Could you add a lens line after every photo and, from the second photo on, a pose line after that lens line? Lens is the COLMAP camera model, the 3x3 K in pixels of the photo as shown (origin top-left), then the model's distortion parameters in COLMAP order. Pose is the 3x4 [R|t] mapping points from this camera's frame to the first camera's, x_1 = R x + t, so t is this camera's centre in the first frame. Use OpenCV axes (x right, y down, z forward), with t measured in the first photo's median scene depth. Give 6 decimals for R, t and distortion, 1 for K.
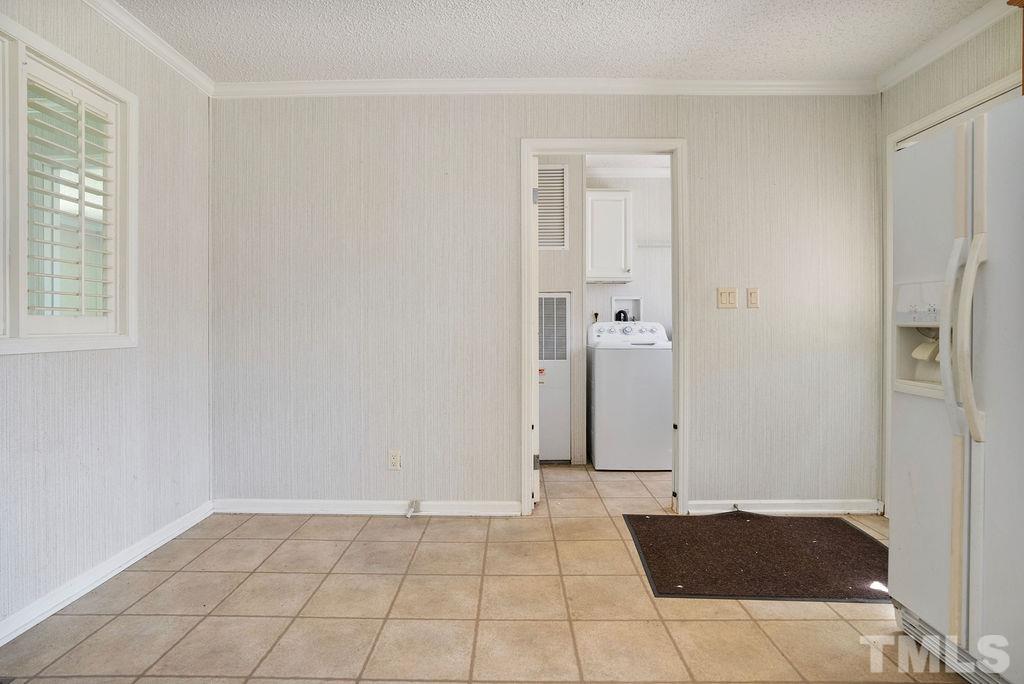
lens RADIAL K [[523.8, 0, 499.5], [0, 523.8, 324.1], [0, 0, 1]] dist [-0.043171, 0.001238]
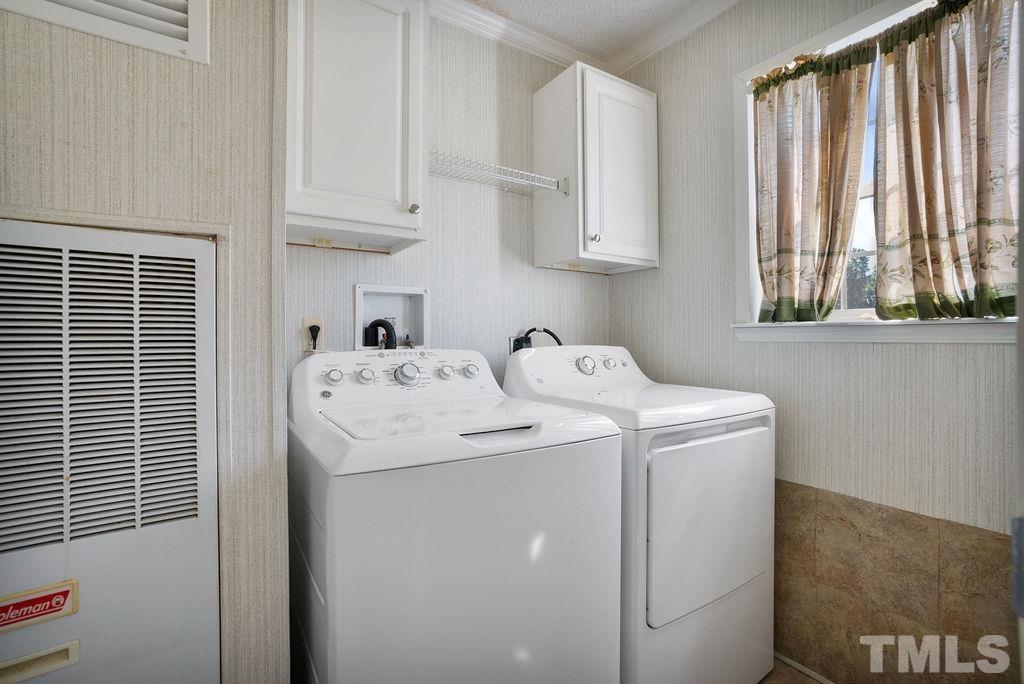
lens RADIAL K [[478.5, 0, 512.0], [0, 478.5, 342.0], [0, 0, 1]] dist [-0.037712, 0.000260]
pose [[0.819322, -0.004825, 0.573313, 0.112589], [0.000334, 0.999968, 0.007938, -0.012930], [-0.573334, -0.006312, 0.819298, 0.679773]]
